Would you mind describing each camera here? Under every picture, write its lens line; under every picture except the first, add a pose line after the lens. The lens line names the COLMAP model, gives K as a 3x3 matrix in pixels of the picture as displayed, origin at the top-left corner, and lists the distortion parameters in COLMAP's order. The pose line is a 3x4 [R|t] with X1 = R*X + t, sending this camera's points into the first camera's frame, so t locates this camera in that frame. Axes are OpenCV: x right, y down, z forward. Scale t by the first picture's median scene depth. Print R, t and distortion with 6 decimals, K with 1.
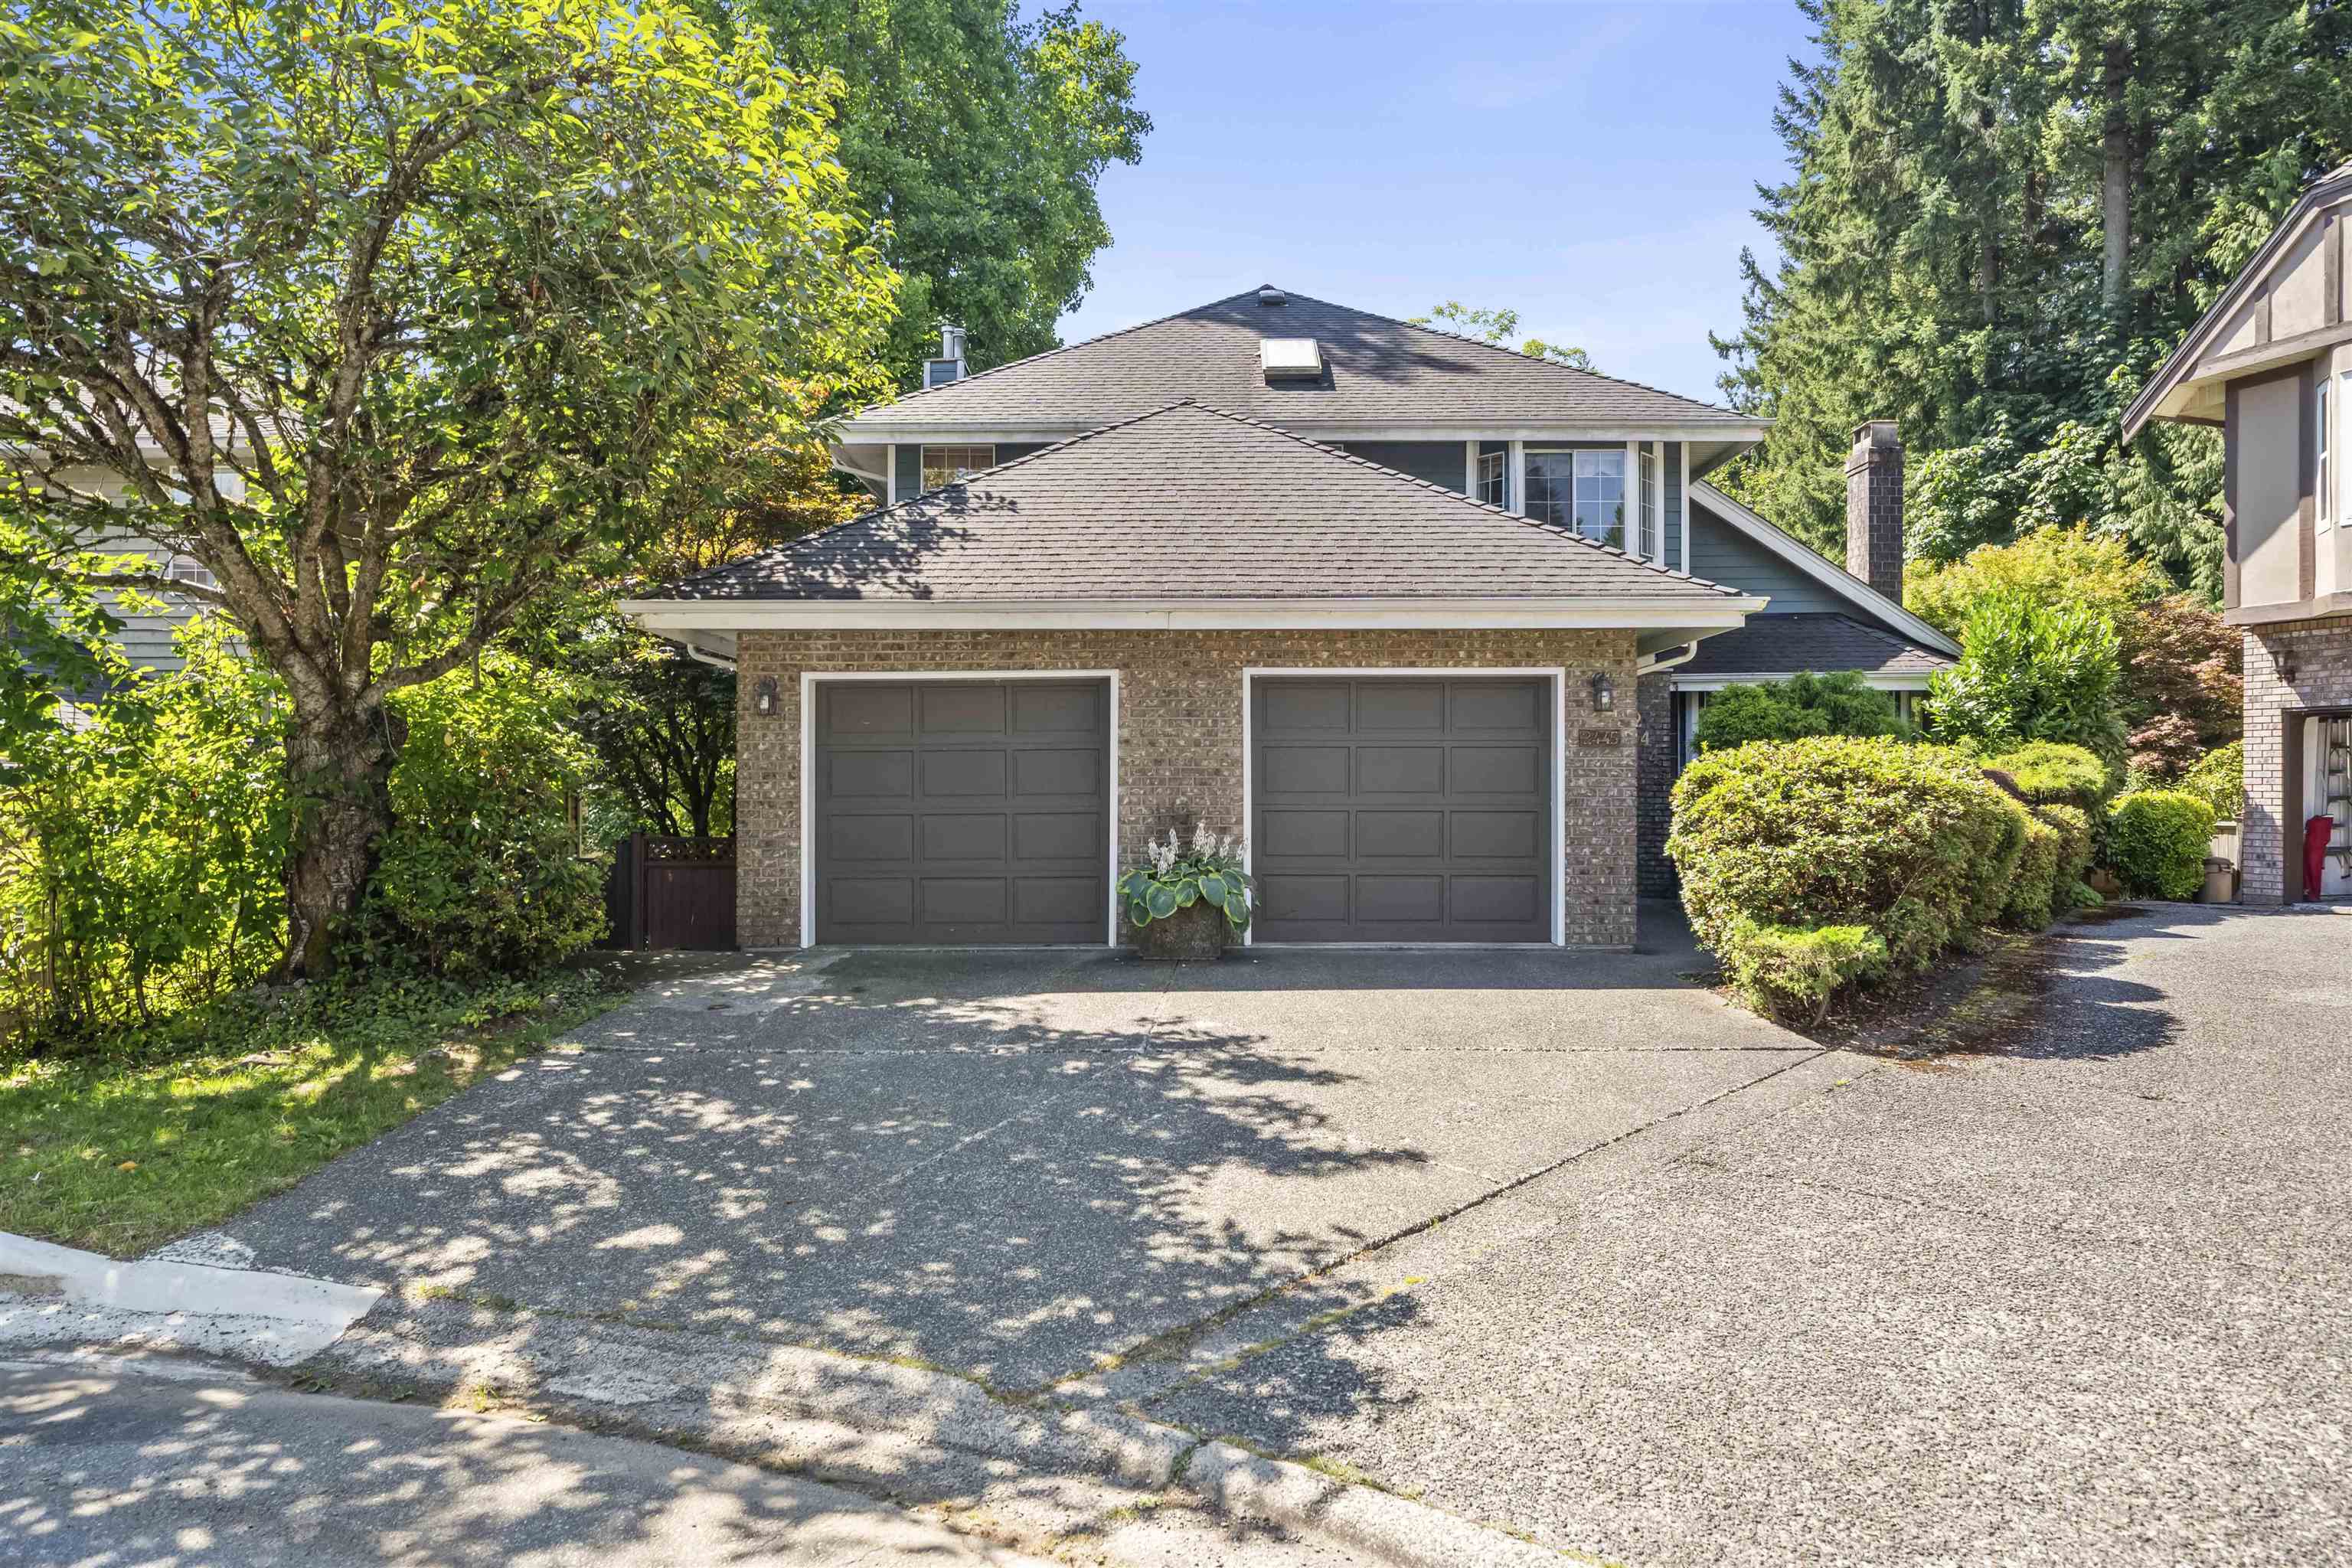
lens RADIAL K [[1424.2, 0, 1176.5], [0, 1424.2, 786.3], [0, 0, 1]] dist [-0.001544, -0.000896]
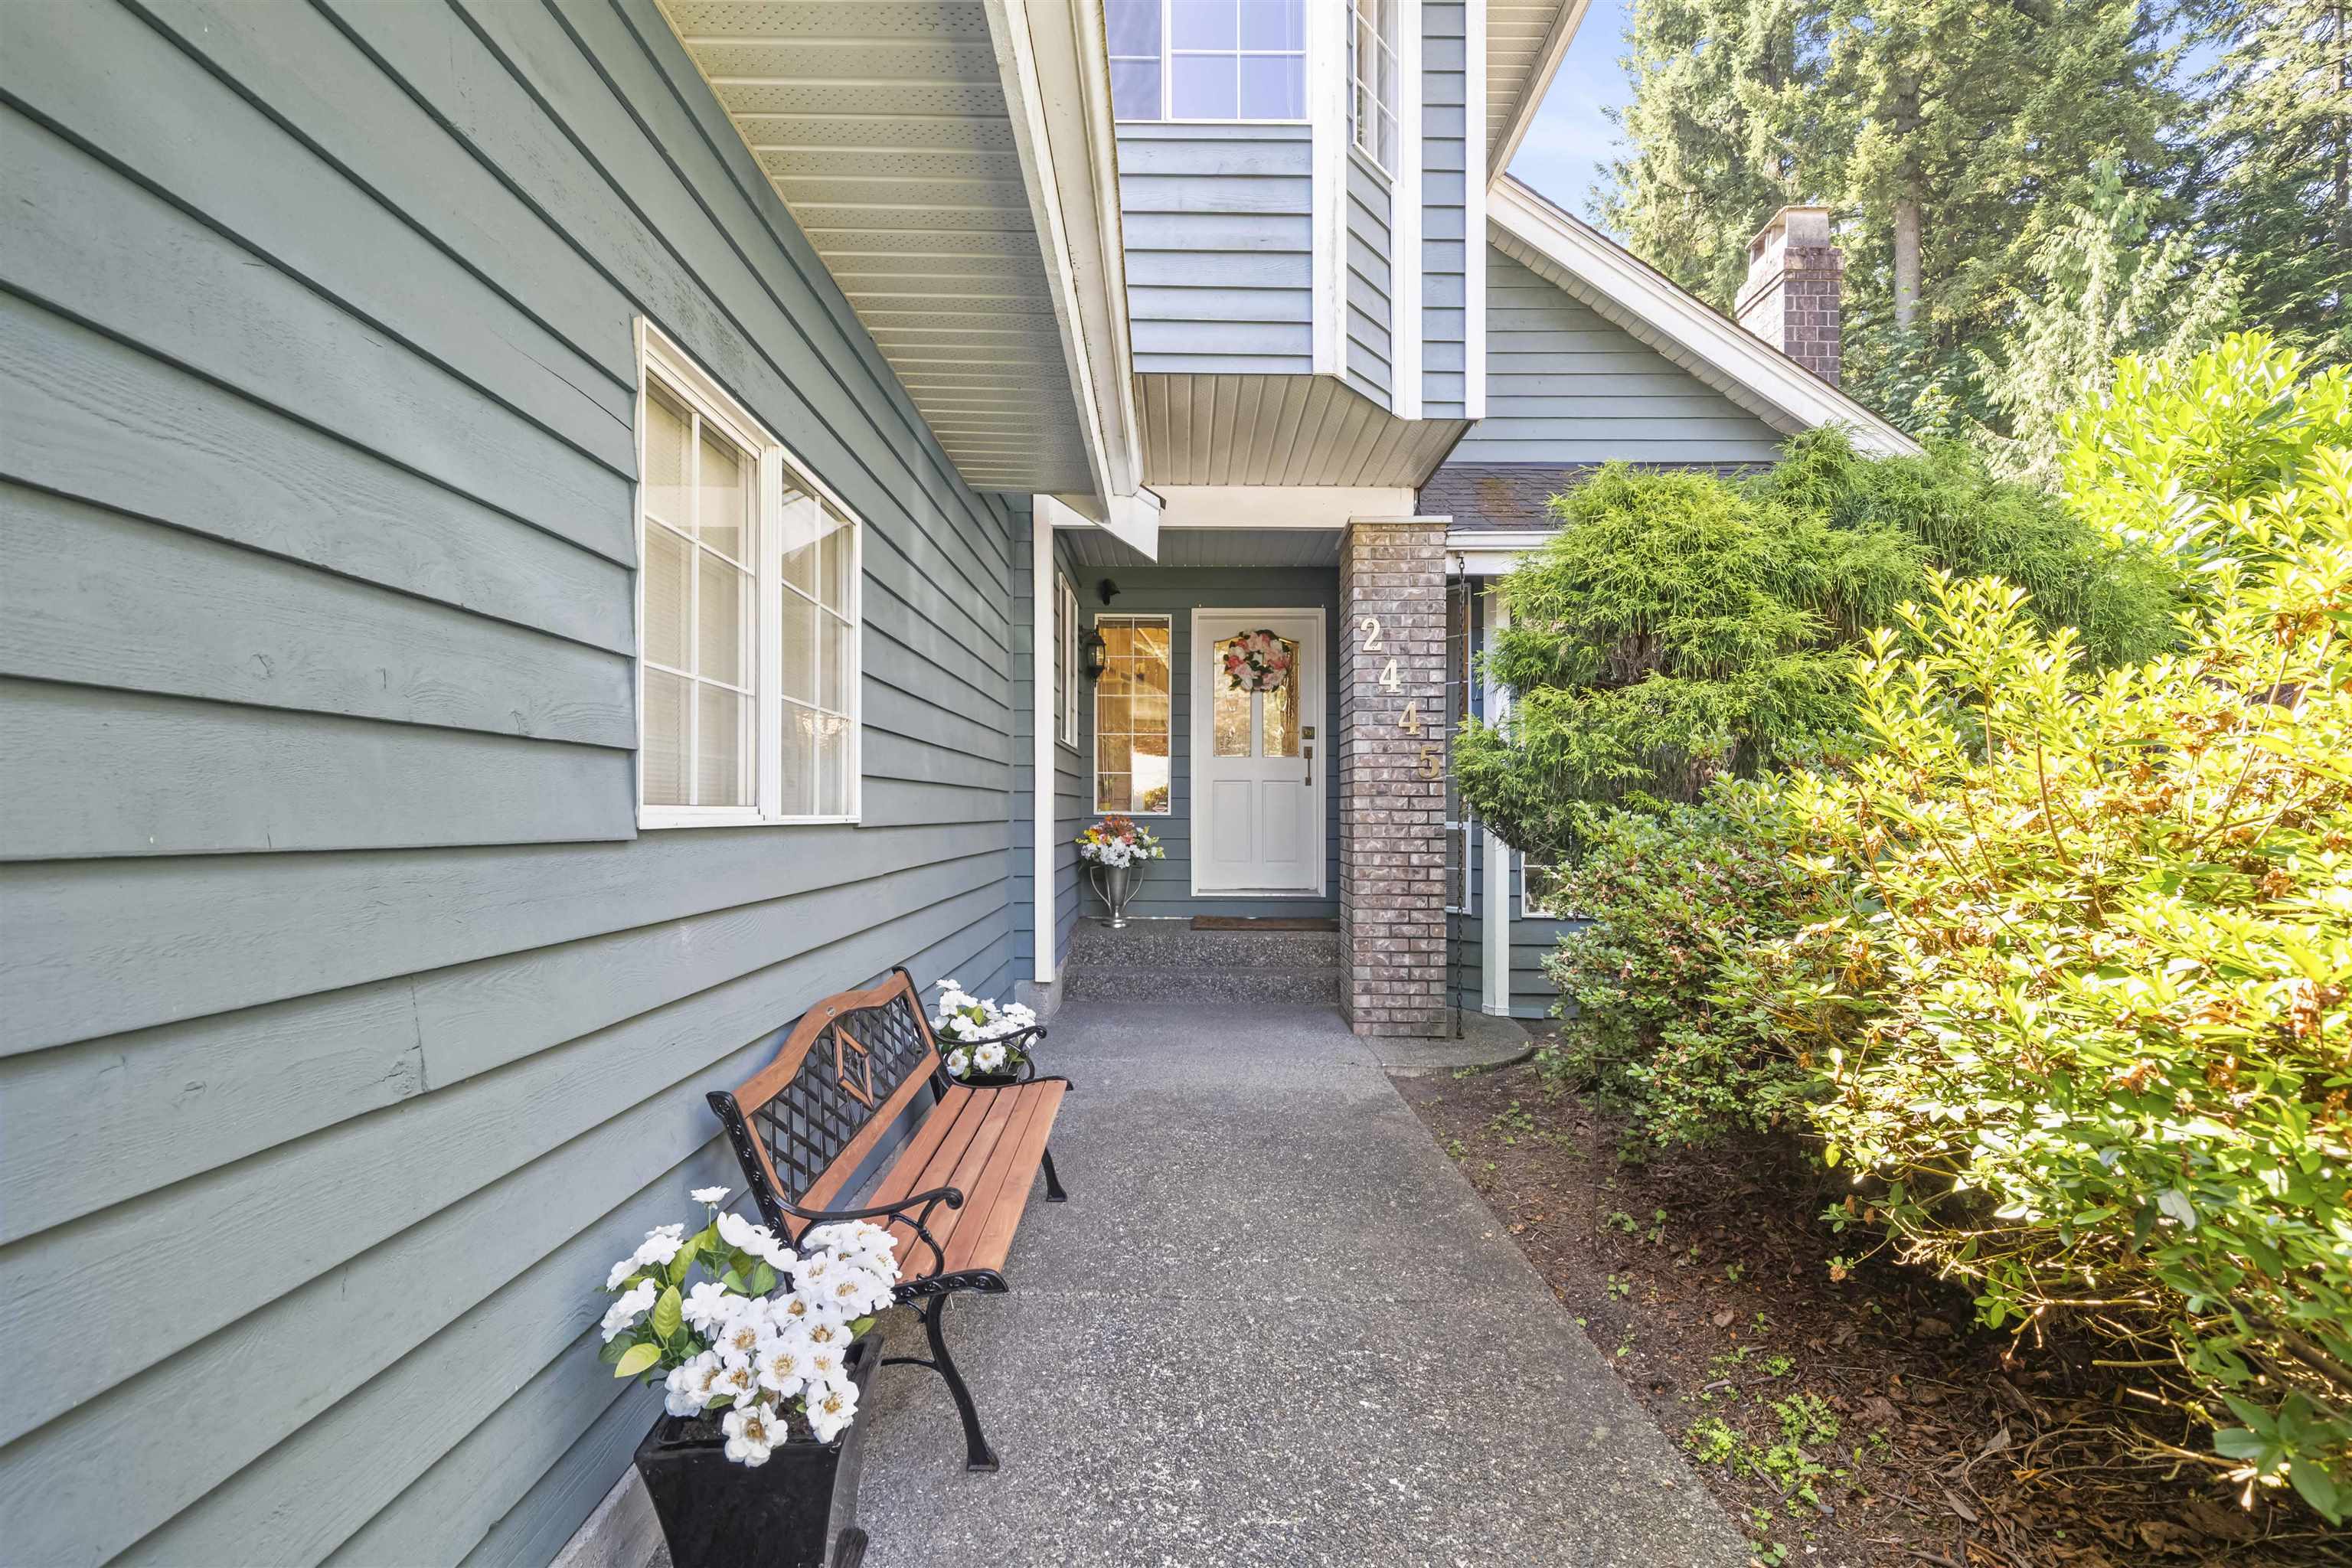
lens RADIAL K [[958.3, 0, 1177.6], [0, 958.3, 796.9], [0, 0, 1]] dist [0.000460, 0.000105]
pose [[0.999910, 0.001361, 0.013318, 0.116470], [-0.001240, 0.999958, -0.009084, 0.000975], [-0.013330, 0.009067, 0.999870, 0.313116]]
